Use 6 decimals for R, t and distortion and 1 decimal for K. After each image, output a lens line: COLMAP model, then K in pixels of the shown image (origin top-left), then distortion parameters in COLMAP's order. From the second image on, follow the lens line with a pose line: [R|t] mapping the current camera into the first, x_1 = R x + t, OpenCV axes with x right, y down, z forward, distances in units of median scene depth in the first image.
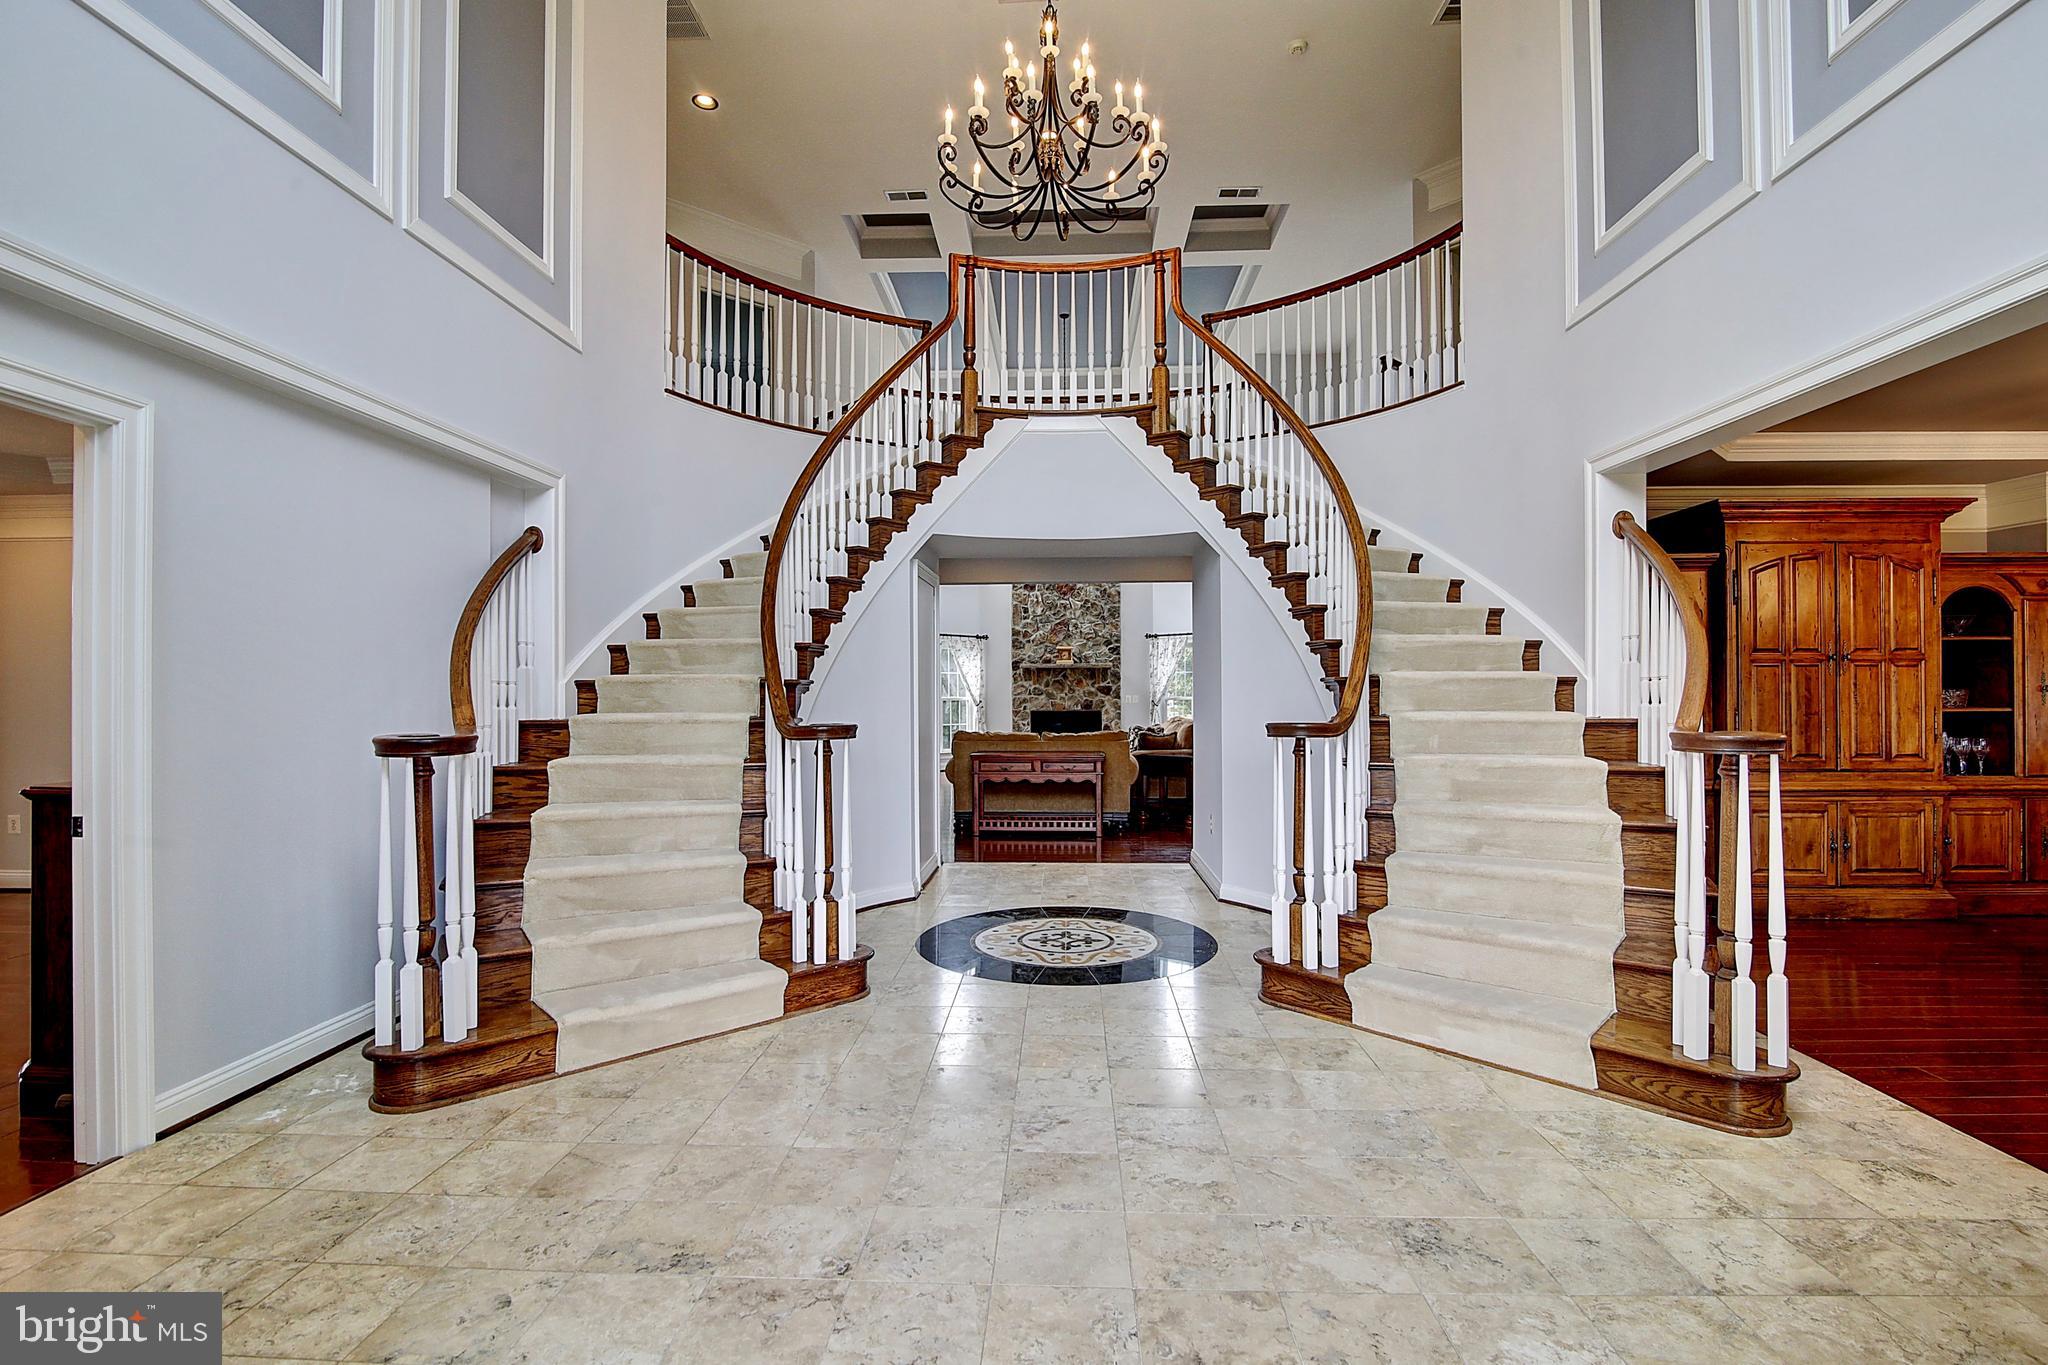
lens RADIAL K [[939.8, 0, 1022.6], [0, 939.8, 687.9], [0, 0, 1]] dist [-0.017763, -0.000733]
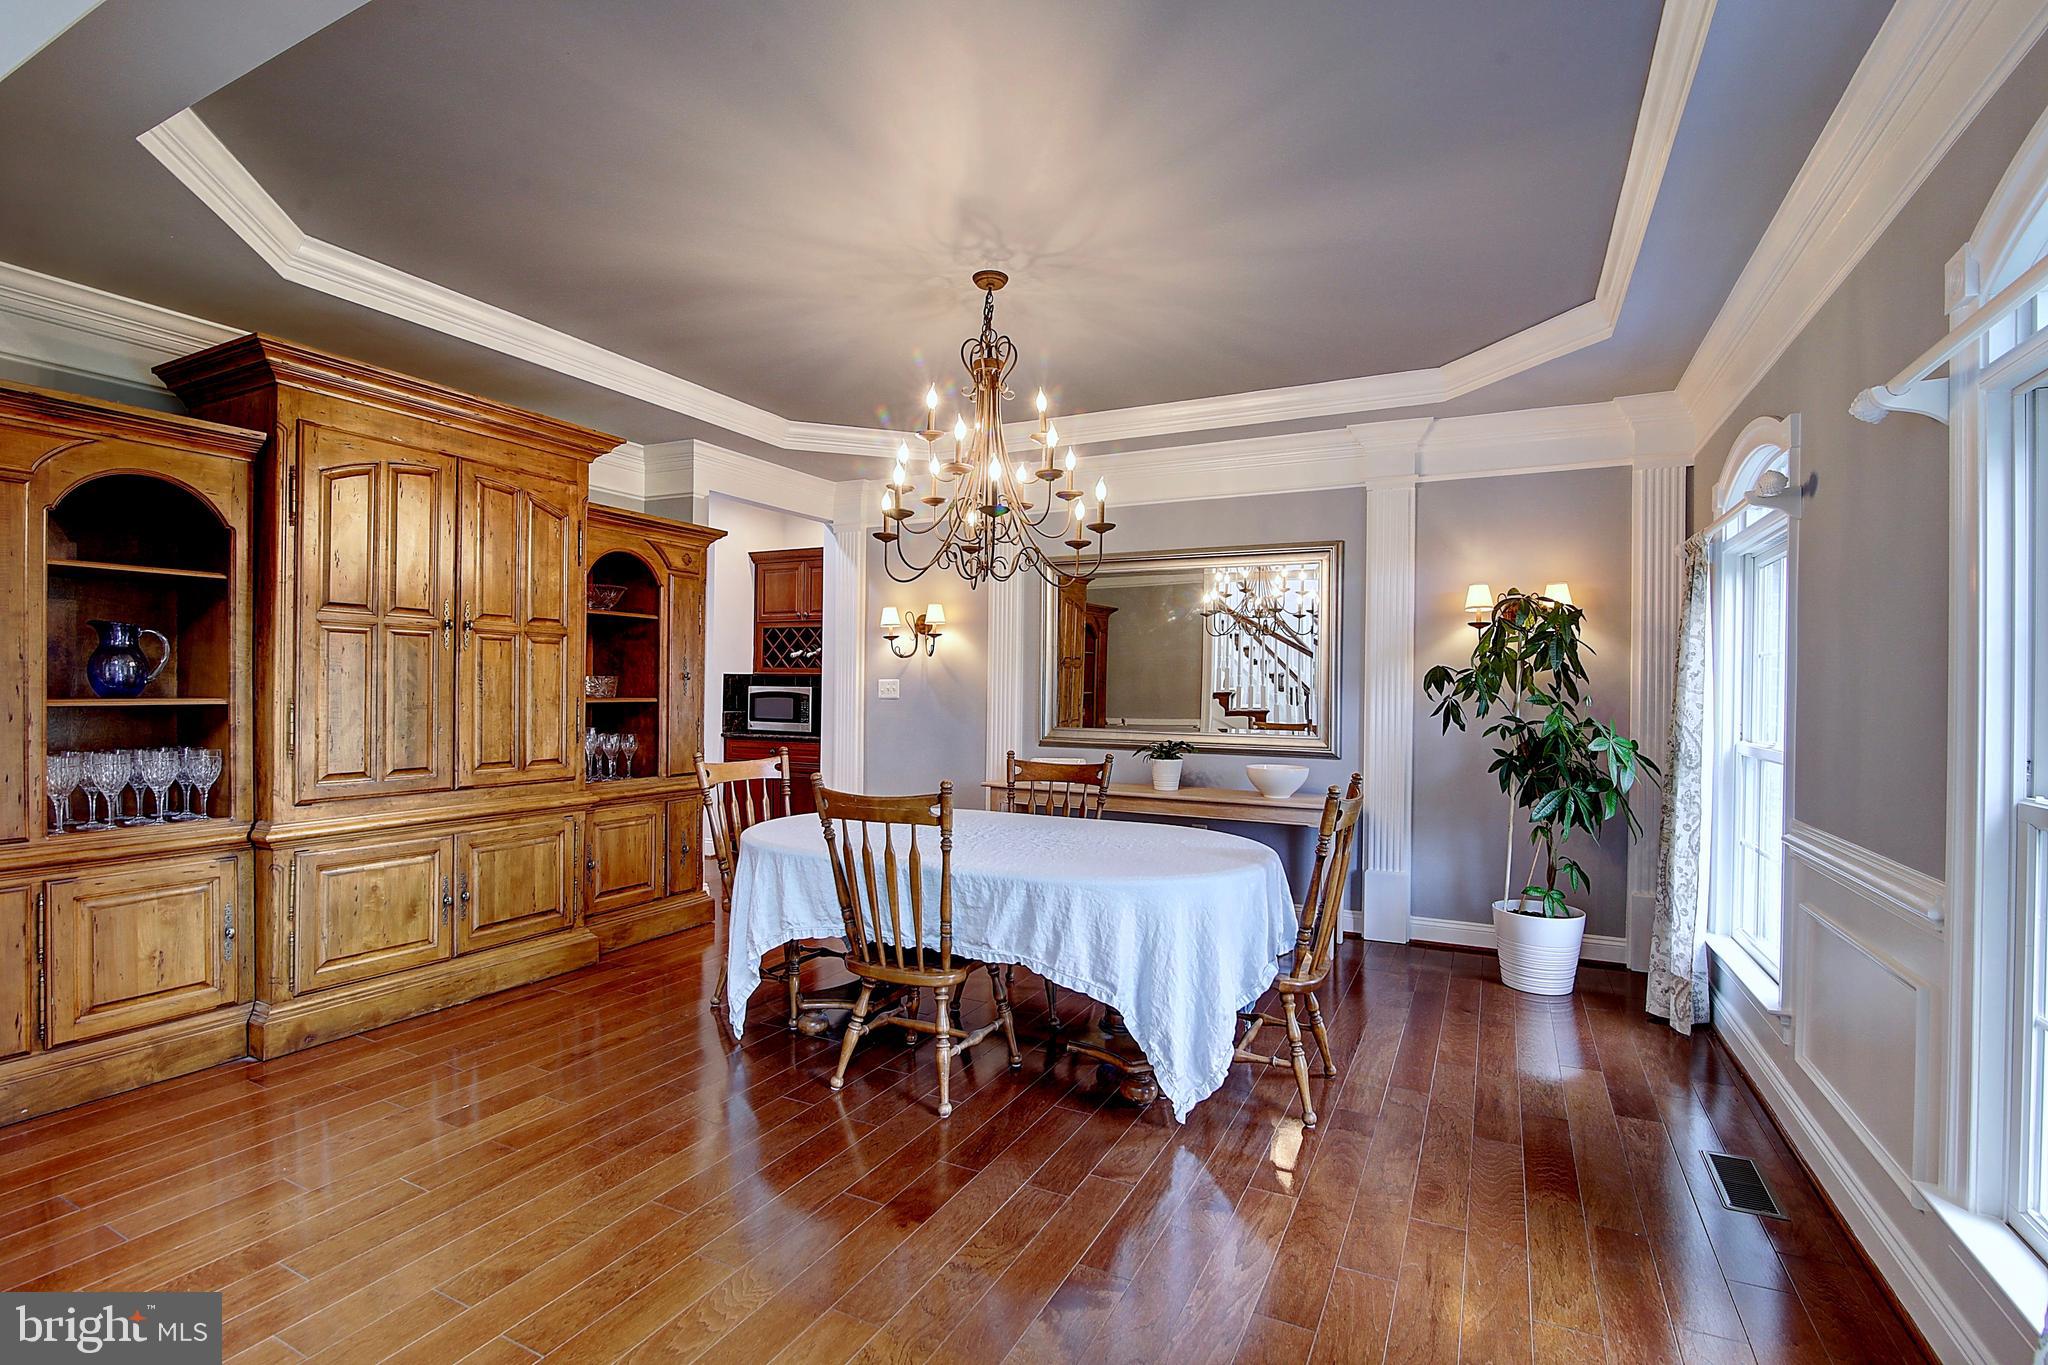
lens RADIAL K [[939.8, 0, 1022.6], [0, 939.8, 687.9], [0, 0, 1]] dist [-0.017763, -0.000733]
pose [[0.405634, 0.007137, 0.914008, 0.415992], [-0.016738, 0.999860, -0.000379, 0.006910], [-0.913882, -0.015145, 0.405697, 0.333389]]
